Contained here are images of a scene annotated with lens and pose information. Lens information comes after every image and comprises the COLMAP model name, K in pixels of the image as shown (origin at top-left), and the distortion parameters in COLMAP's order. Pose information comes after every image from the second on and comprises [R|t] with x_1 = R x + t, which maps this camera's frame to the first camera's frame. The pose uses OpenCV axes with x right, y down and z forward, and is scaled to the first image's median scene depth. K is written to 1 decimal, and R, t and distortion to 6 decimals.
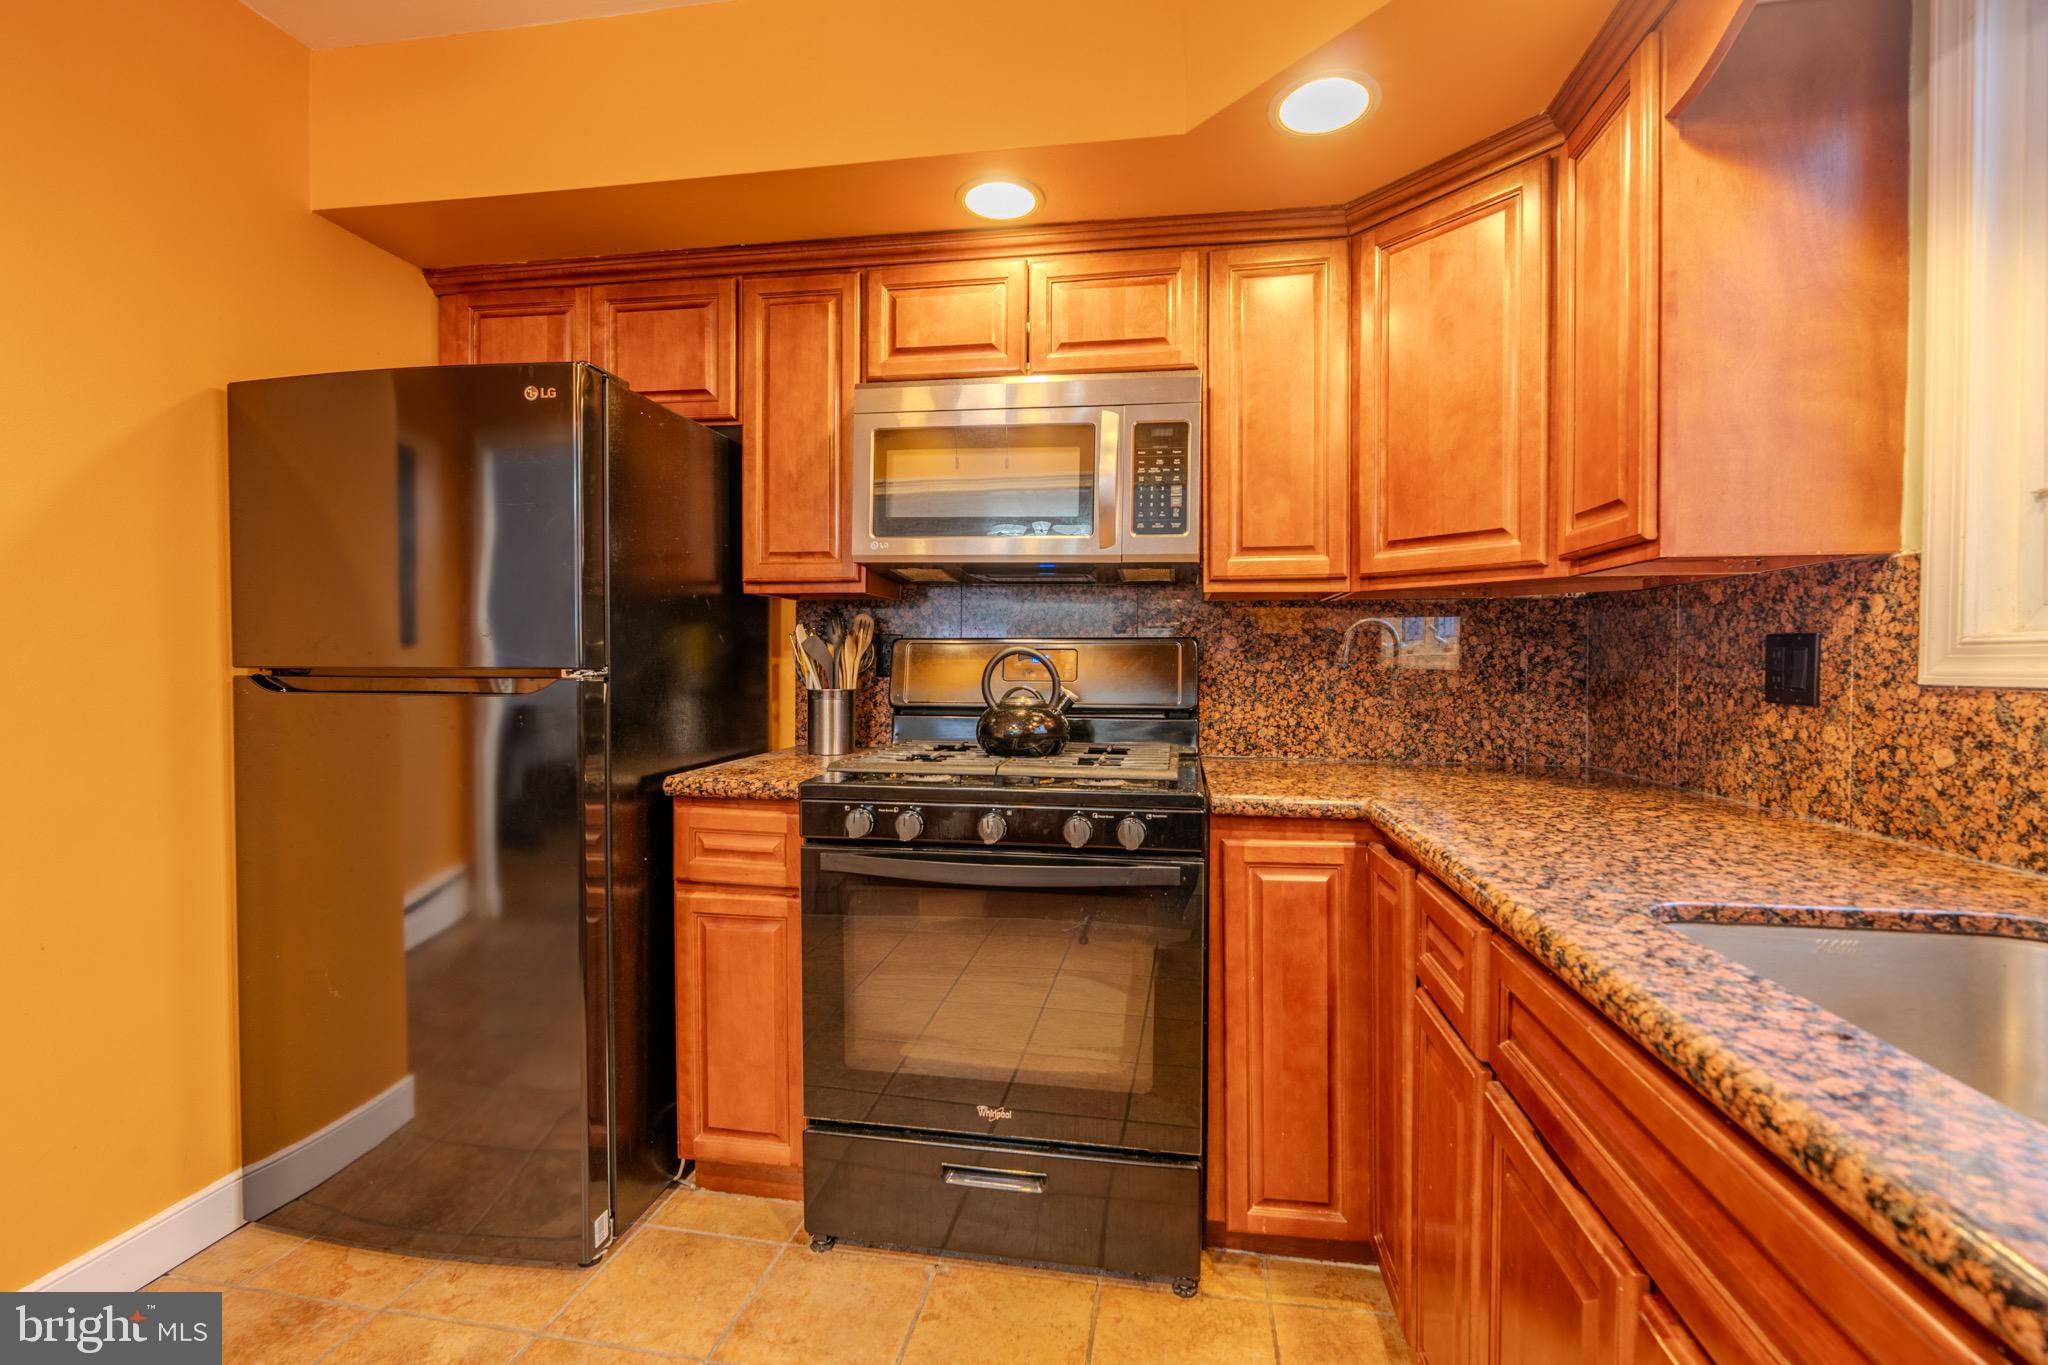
lens RADIAL K [[906.5, 0, 1024.0], [0, 906.5, 678.6], [0, 0, 1]] dist [-0.012065, 0.001099]
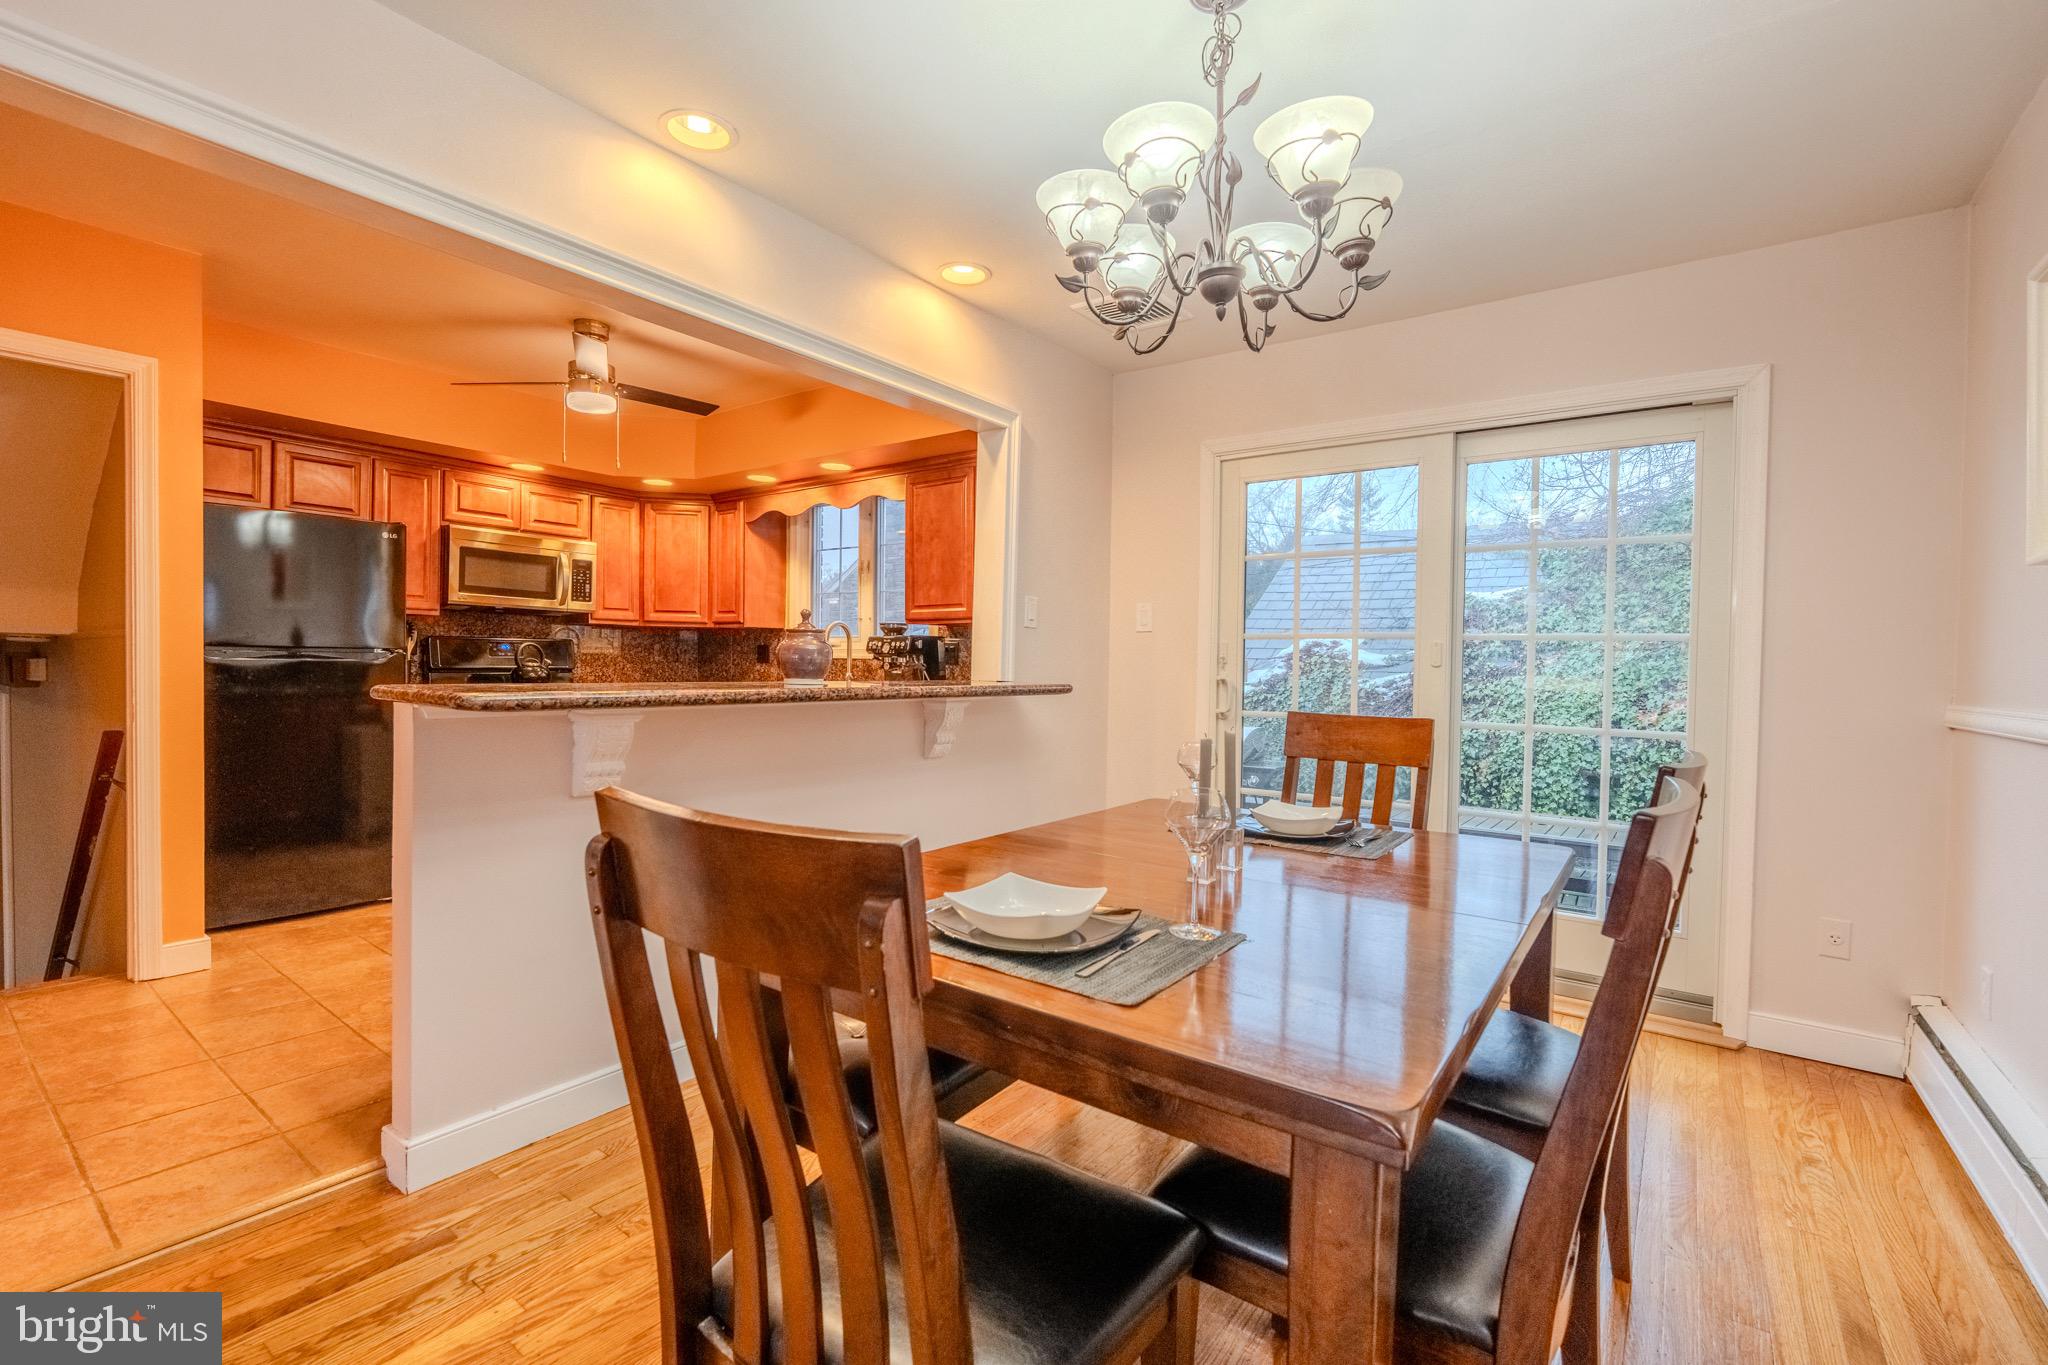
lens RADIAL K [[906.5, 0, 1023.2], [0, 906.5, 682.0], [0, 0, 1]] dist [-0.012065, 0.001099]
pose [[0.471275, -0.012272, 0.881901, -1.811921], [0.001779, 0.999914, 0.012964, 0.053759], [-0.881984, -0.004541, 0.471257, -1.612370]]
